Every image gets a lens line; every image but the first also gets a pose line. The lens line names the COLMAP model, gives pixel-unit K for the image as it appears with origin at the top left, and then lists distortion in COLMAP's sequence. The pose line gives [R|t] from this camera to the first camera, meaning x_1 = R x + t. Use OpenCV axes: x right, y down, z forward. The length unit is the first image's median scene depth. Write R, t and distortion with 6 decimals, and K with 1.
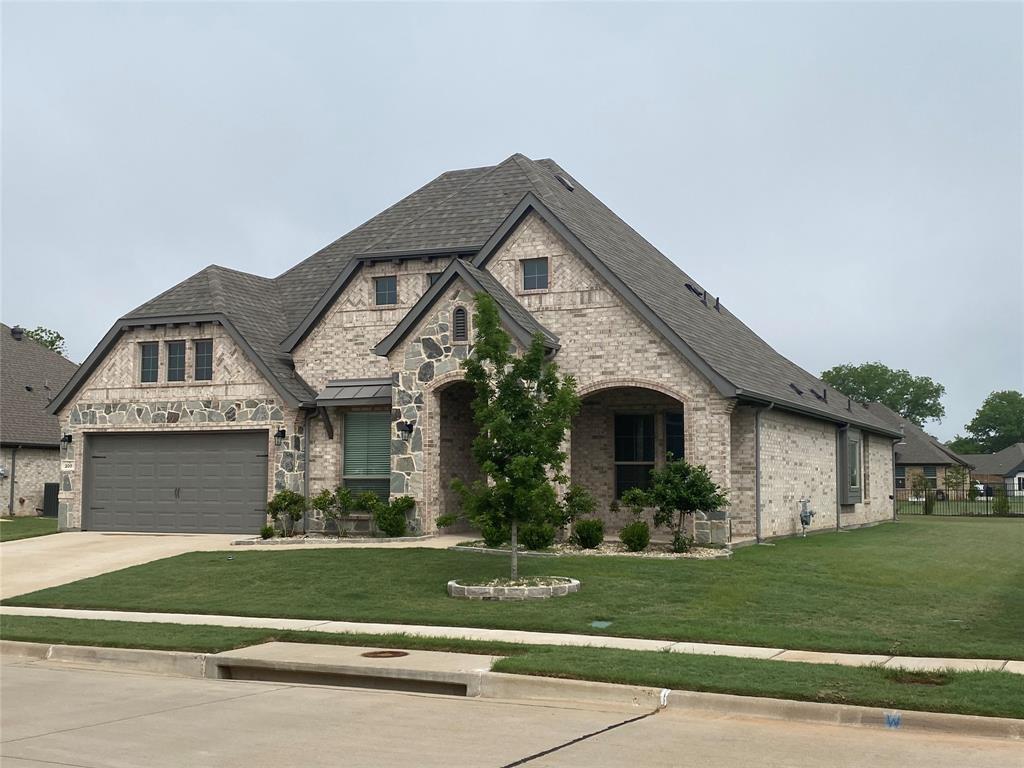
lens RADIAL K [[1258.5, 0, 512.1], [0, 1258.5, 392.8], [0, 0, 1]] dist [0.087051, 0.000000]
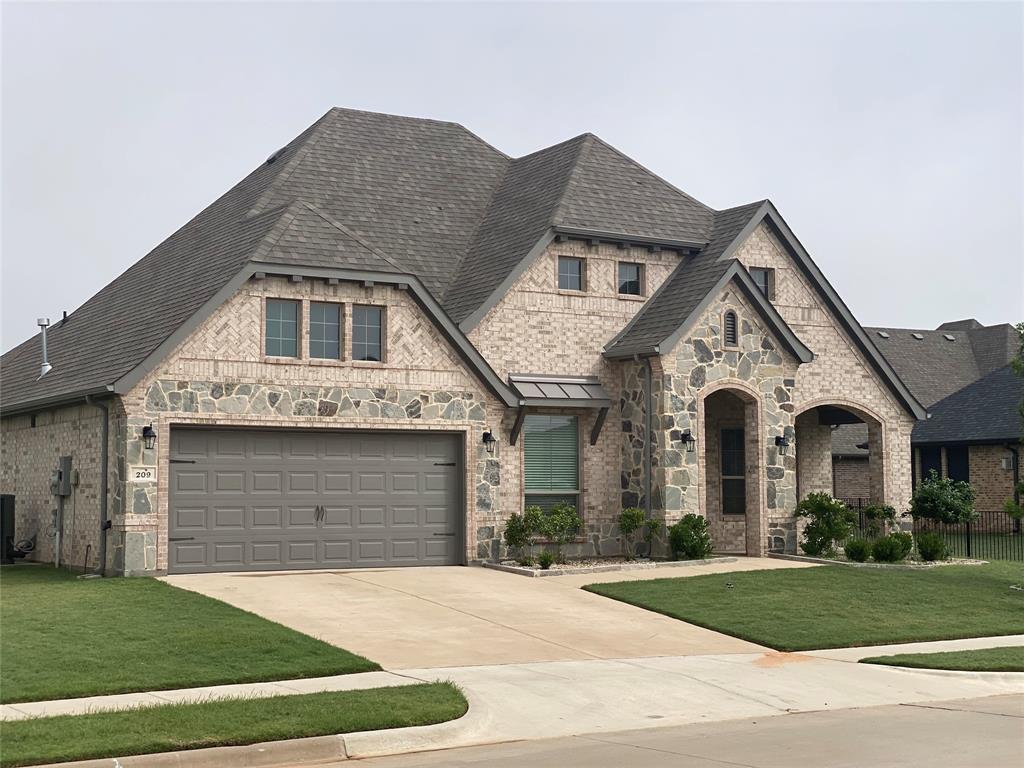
lens RADIAL K [[1539.3, 0, 512.3], [0, 1539.3, 377.4], [0, 0, 1]] dist [0.074485, 0.000000]
pose [[0.561931, 0.058759, 0.825094, -0.970120], [-0.056043, 0.997886, -0.032896, 0.025534], [-0.825283, -0.027755, 0.564037, 0.438269]]
